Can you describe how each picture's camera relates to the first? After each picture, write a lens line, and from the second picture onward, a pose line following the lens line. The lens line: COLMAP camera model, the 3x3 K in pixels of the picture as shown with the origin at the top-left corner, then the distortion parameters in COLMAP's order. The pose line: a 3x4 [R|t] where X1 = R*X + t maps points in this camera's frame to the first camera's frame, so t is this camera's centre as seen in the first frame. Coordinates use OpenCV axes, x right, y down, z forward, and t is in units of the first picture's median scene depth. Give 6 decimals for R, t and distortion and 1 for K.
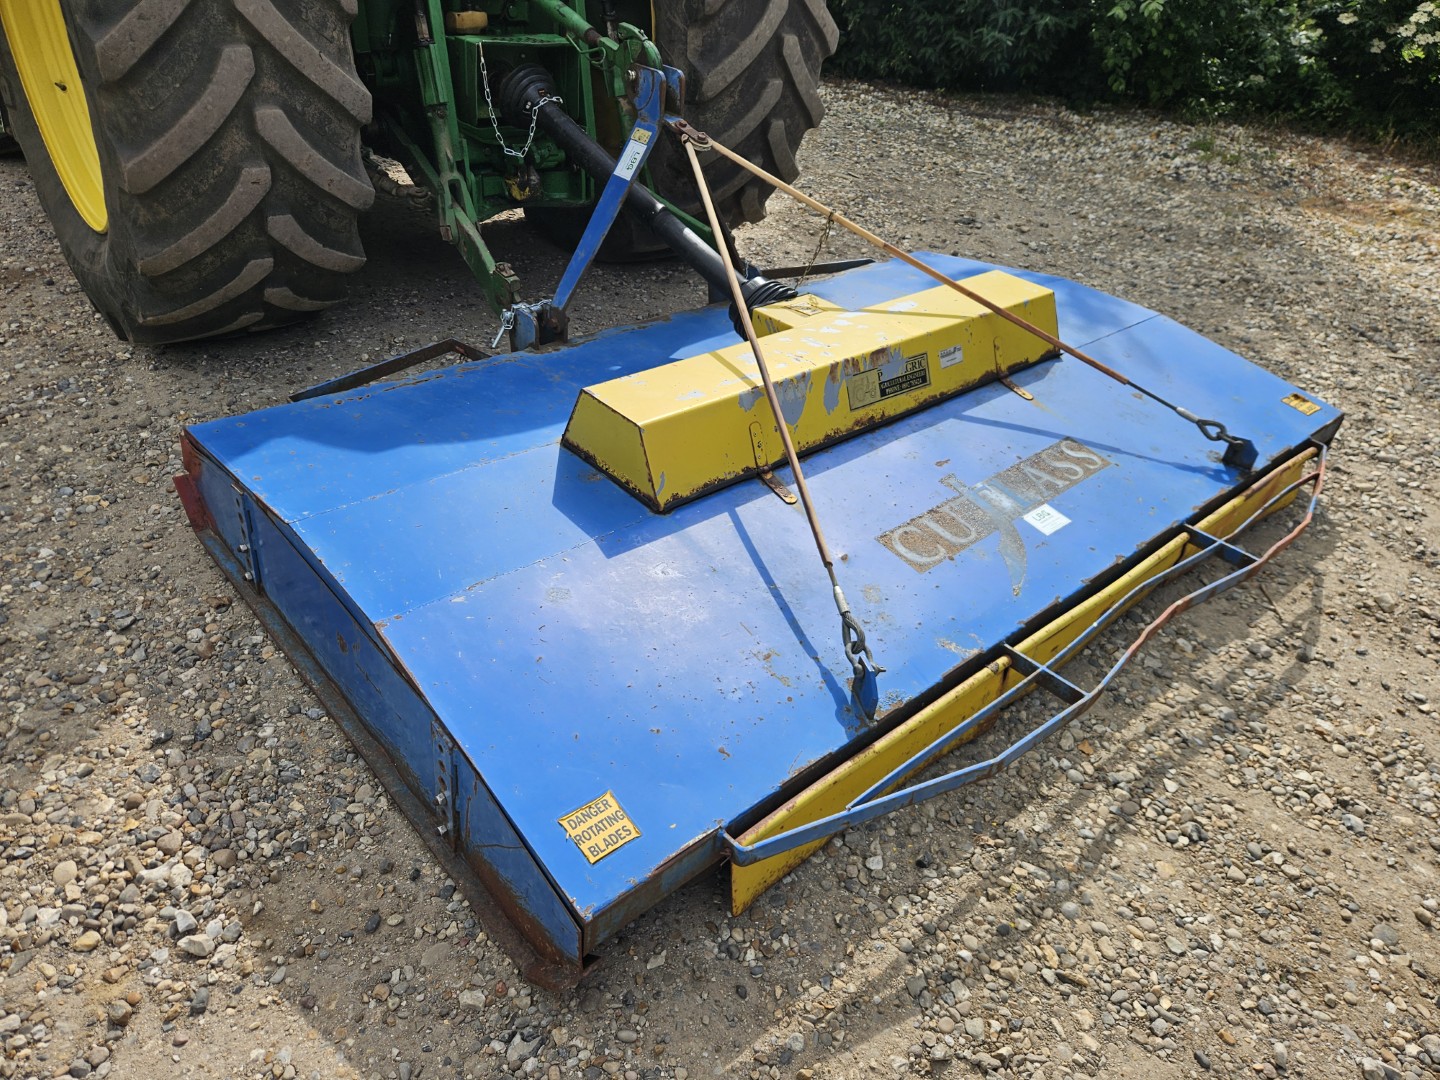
lens RADIAL K [[962.8, 0, 715.1], [0, 962.8, 505.0], [0, 0, 1]] dist [0.068477, -0.066919]
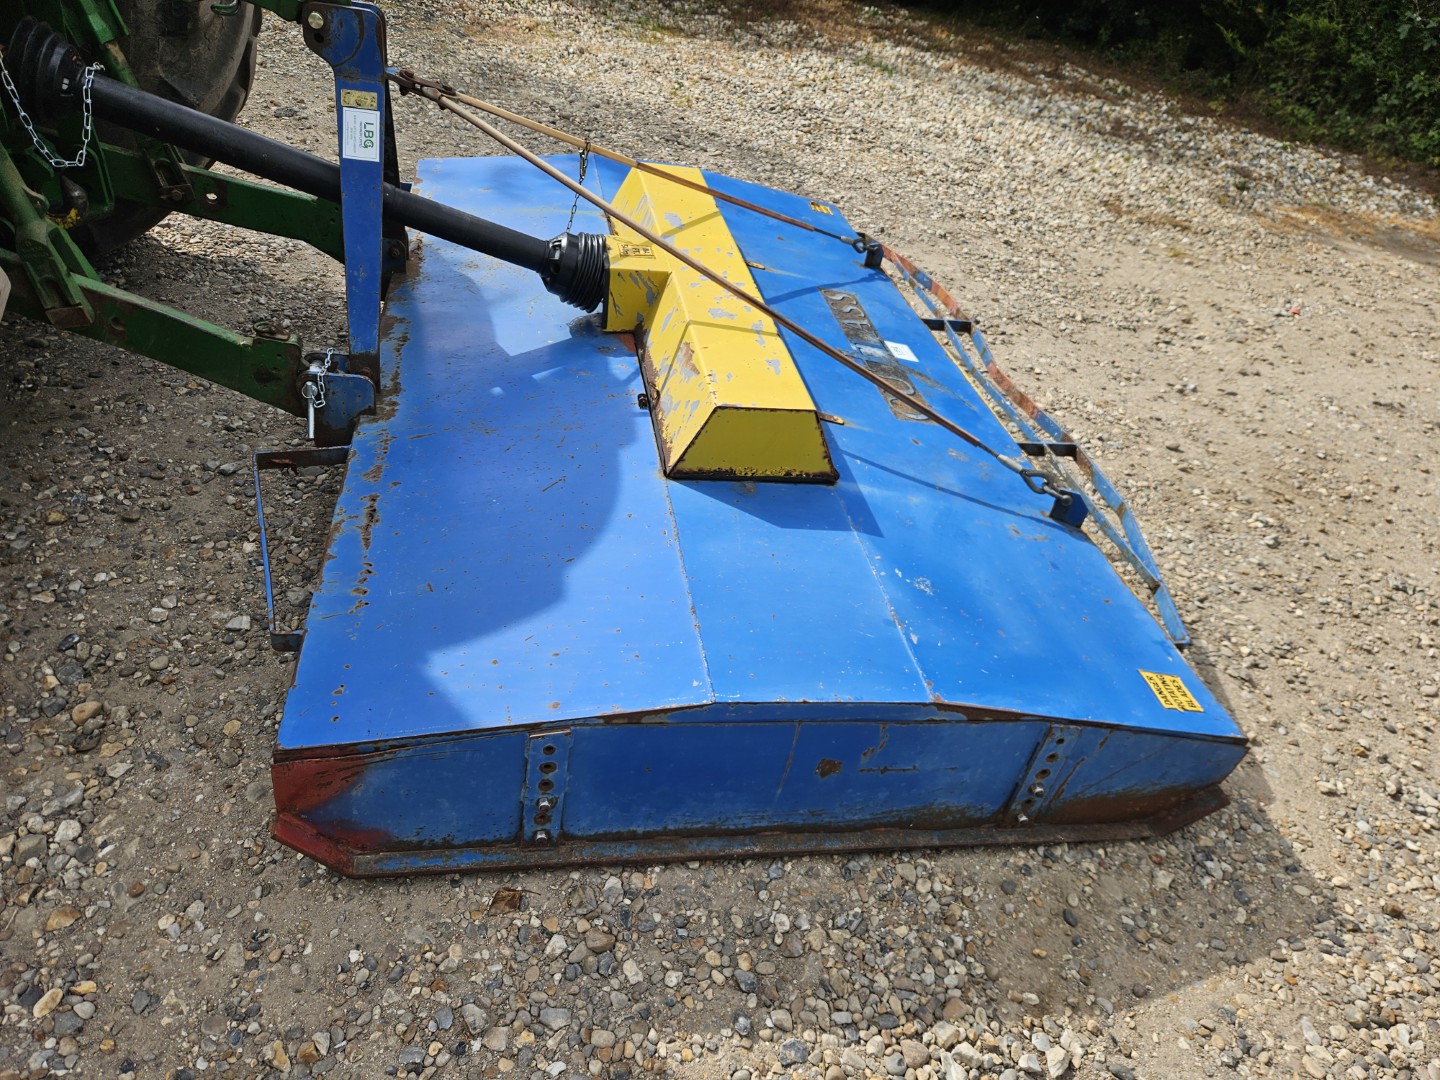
lens RADIAL K [[962.8, 0, 715.1], [0, 962.8, 505.0], [0, 0, 1]] dist [0.068477, -0.066919]
pose [[0.544298, -0.486827, 0.683183, -0.753706], [0.369812, 0.870230, 0.325482, -0.315601], [-0.752980, 0.075490, 0.653699, 0.400499]]
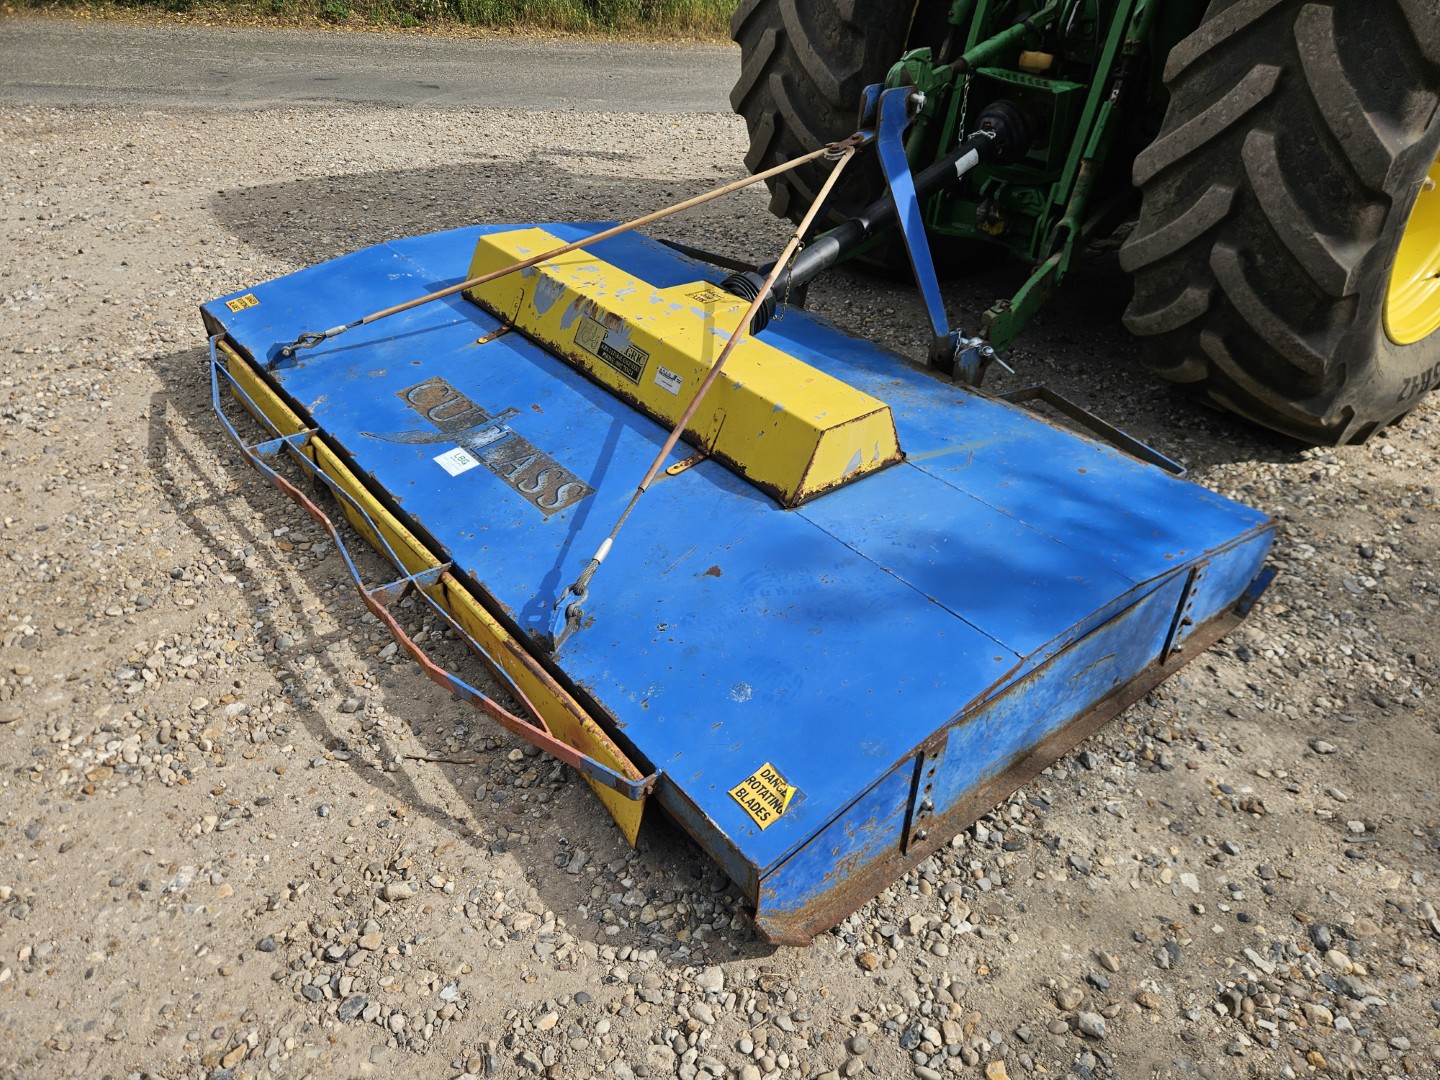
lens RADIAL K [[990.7, 0, 729.2], [0, 990.7, 542.0], [0, 0, 1]] dist [0.073966, -0.074410]
pose [[-0.029109, 0.485062, -0.873995, 1.362426], [-0.583055, 0.701969, 0.409007, -0.554421], [0.811911, 0.521493, 0.262384, 1.039277]]
